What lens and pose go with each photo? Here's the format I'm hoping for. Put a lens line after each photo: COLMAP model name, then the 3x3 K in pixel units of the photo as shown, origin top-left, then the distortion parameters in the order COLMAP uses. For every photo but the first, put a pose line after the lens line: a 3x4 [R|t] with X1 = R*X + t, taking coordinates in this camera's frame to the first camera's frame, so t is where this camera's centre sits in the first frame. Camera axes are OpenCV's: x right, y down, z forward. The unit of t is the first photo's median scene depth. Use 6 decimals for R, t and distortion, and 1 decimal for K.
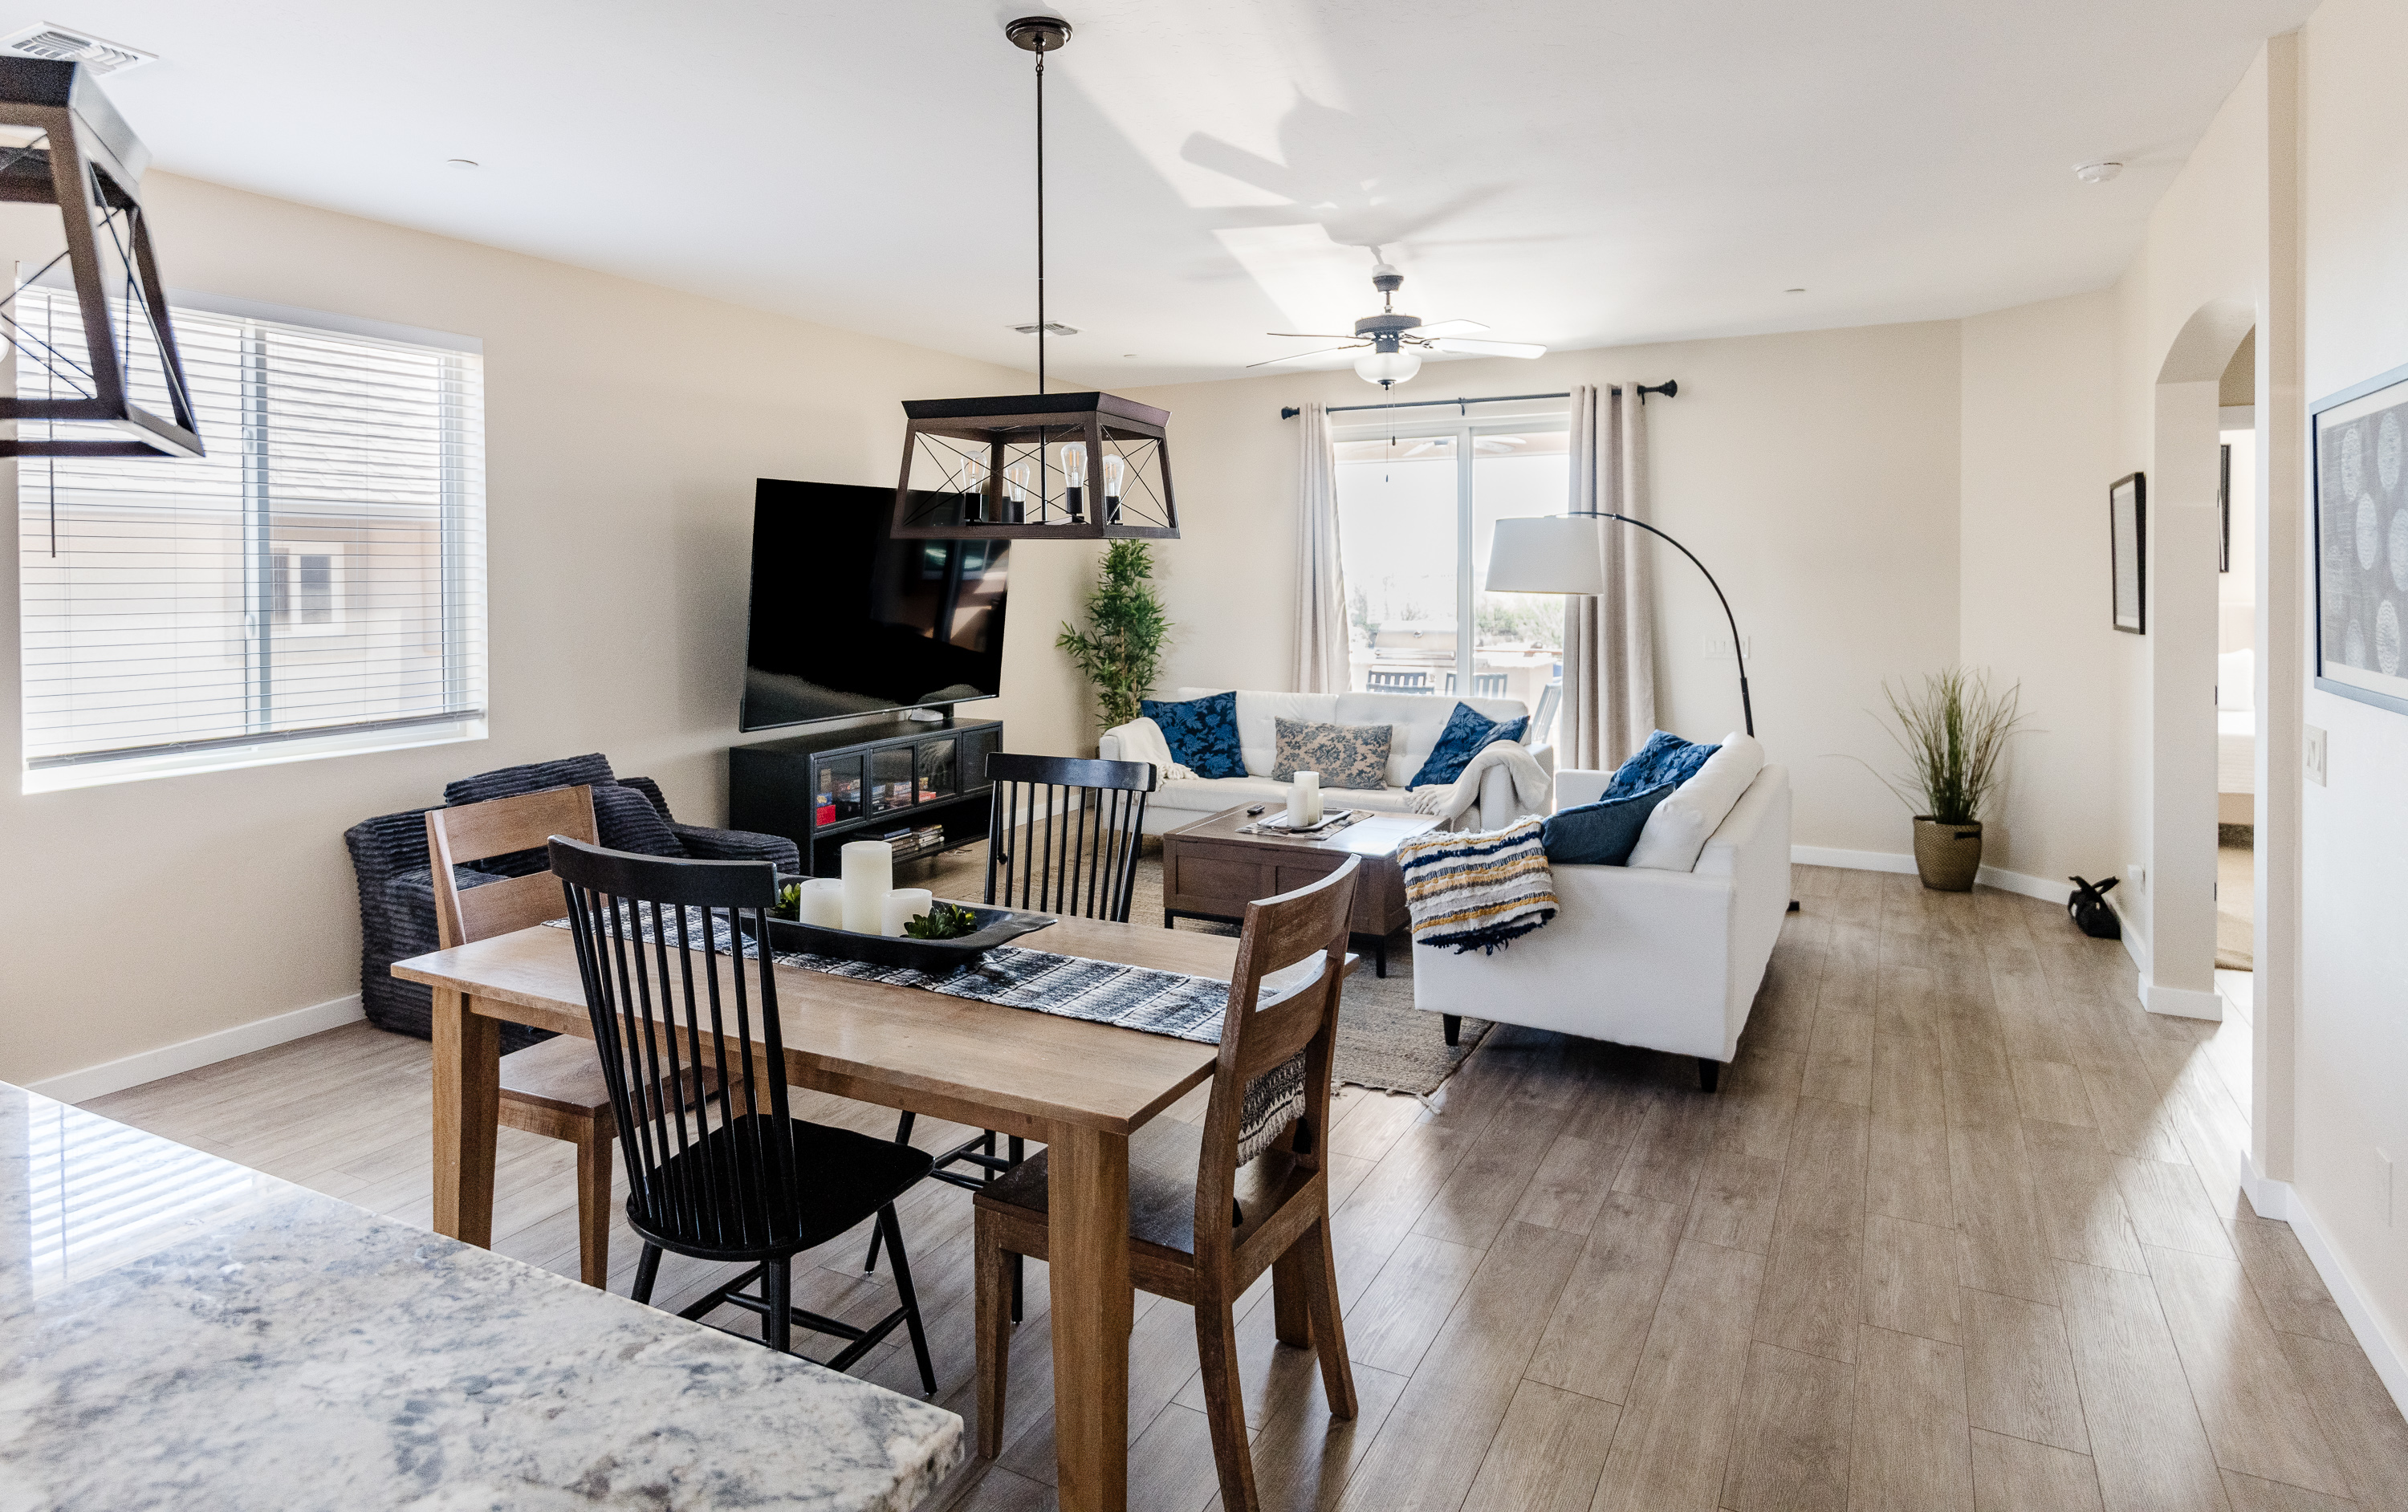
lens RADIAL K [[1418.1, 0, 1078.6], [0, 1418.1, 605.0], [0, 0, 1]] dist [0.036815, -0.000706]
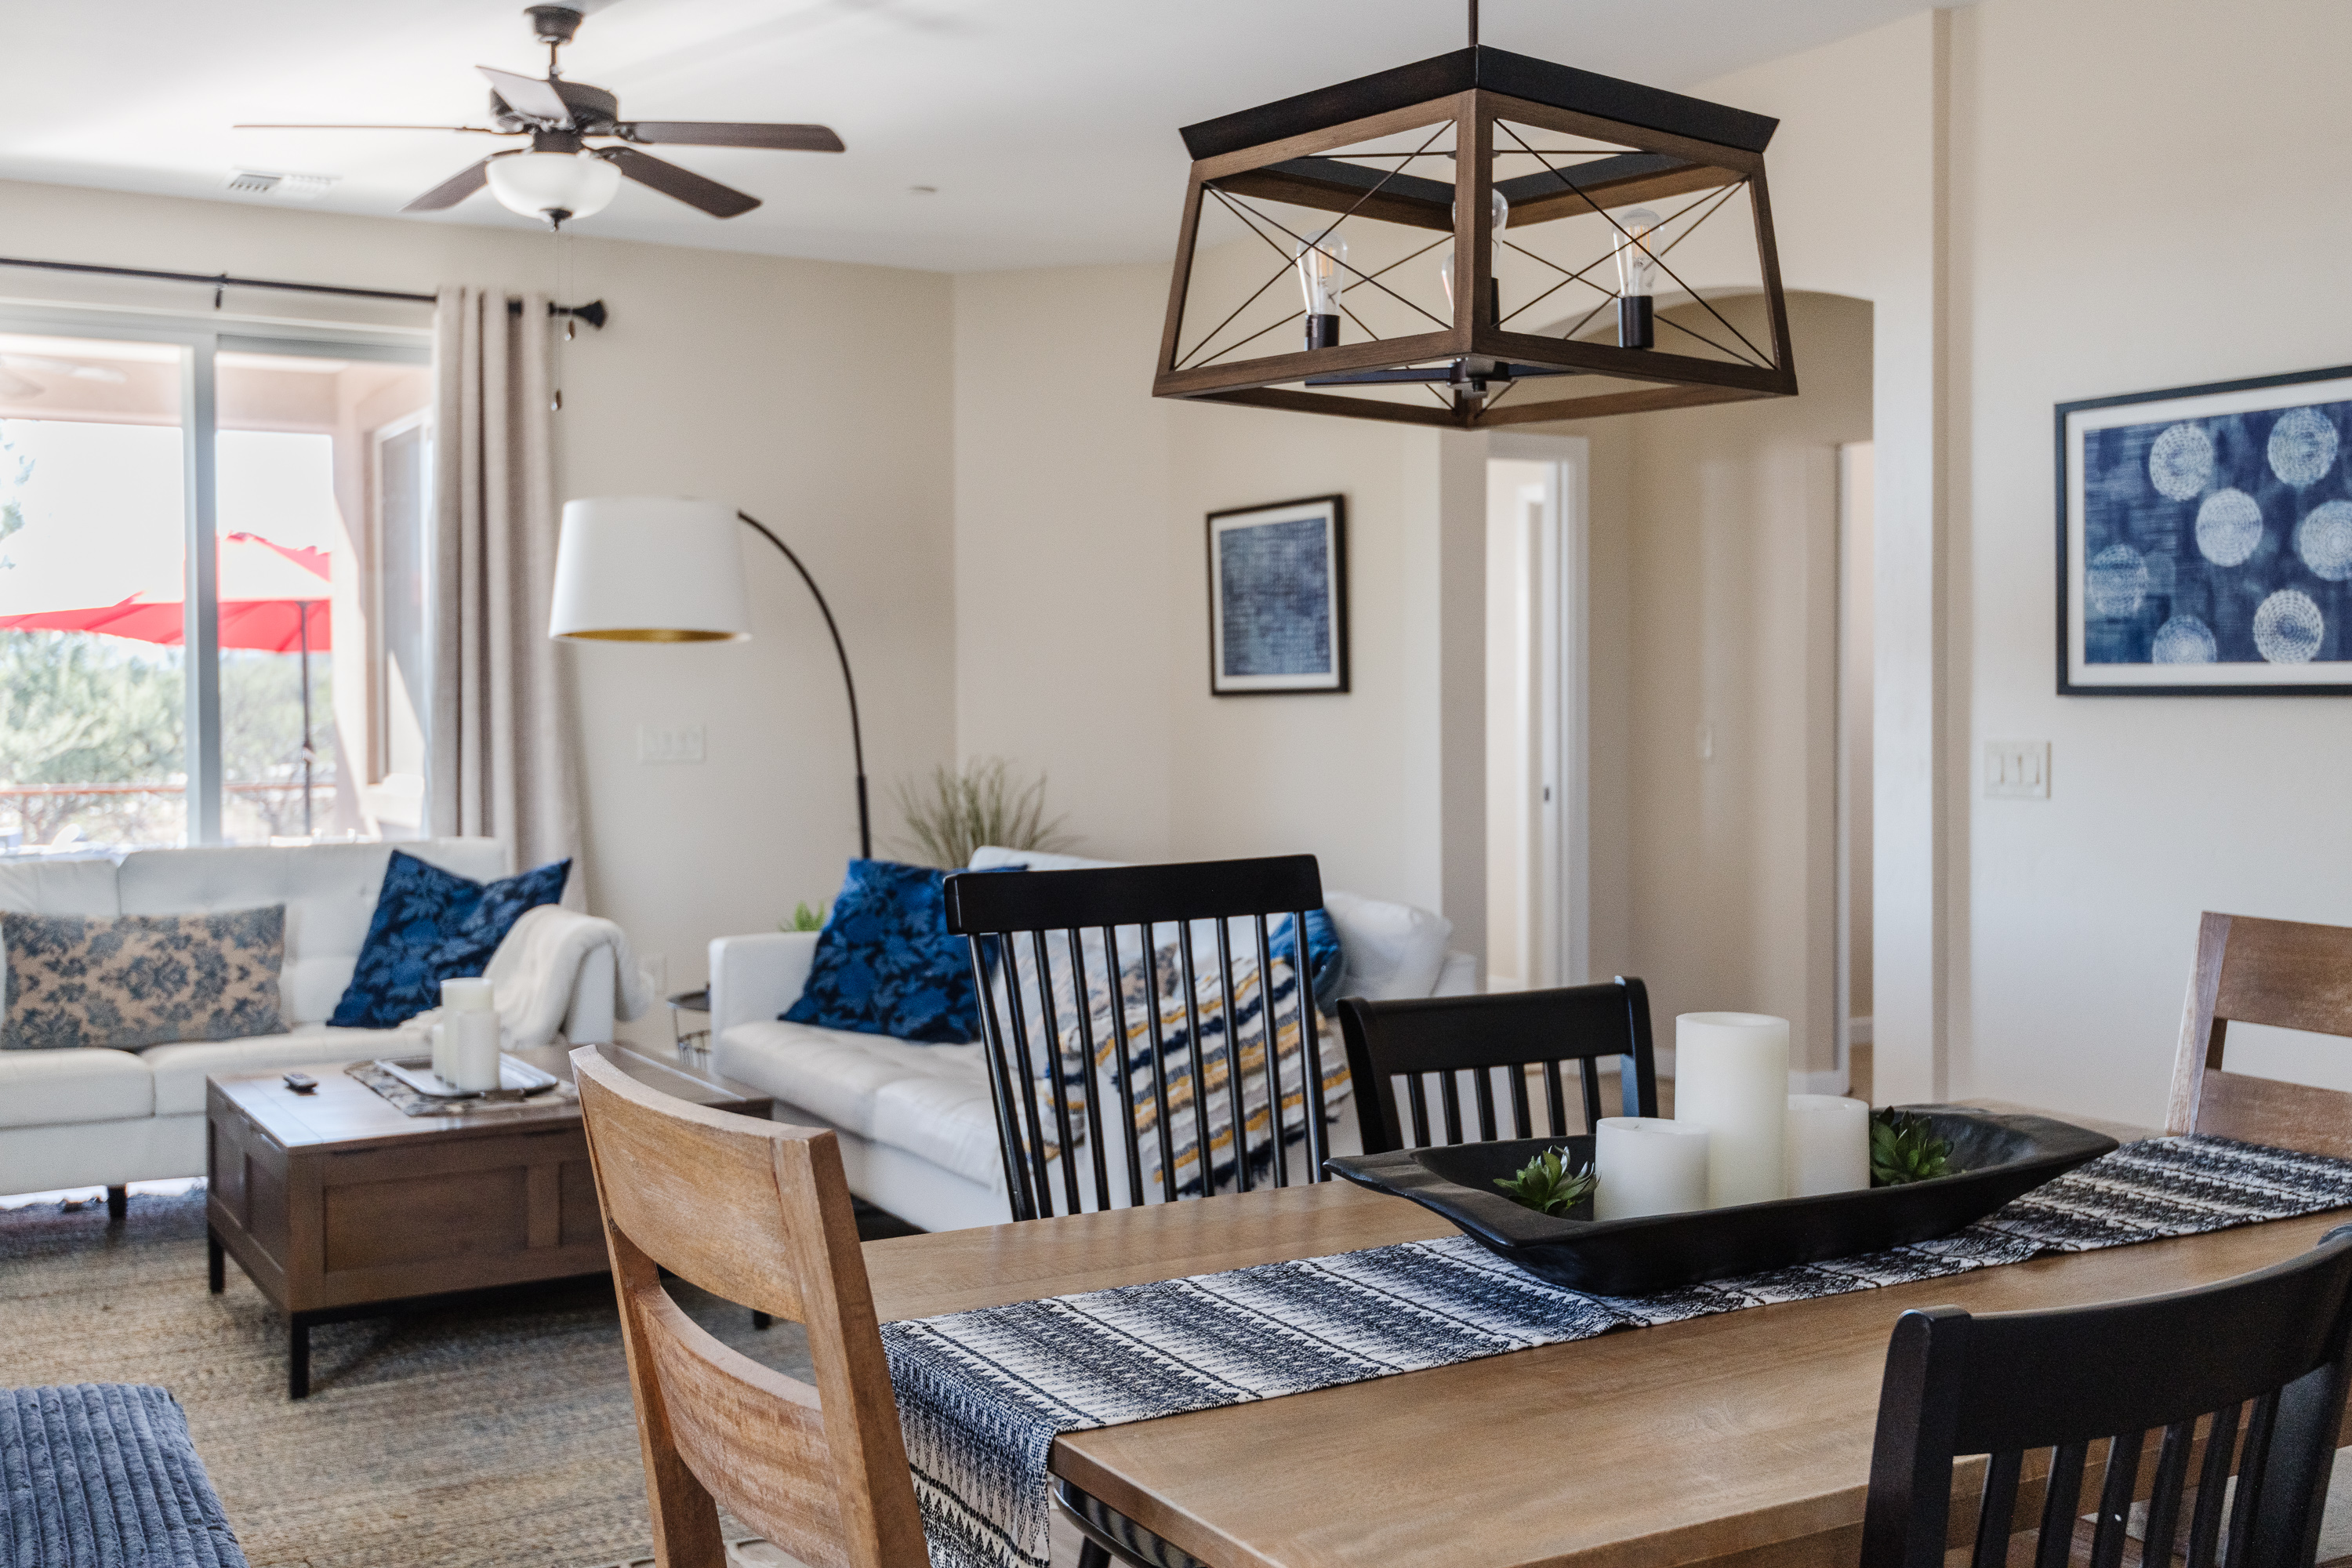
lens RADIAL K [[2407.5, 0, 1168.5], [0, 2407.5, 746.9], [0, 0, 1]] dist [0.008213, 0.006695]
pose [[0.493055, -0.014950, 0.869870, -0.348157], [0.019772, 0.999787, 0.005976, 0.028969], [-0.869773, 0.014252, 0.493245, 0.295576]]
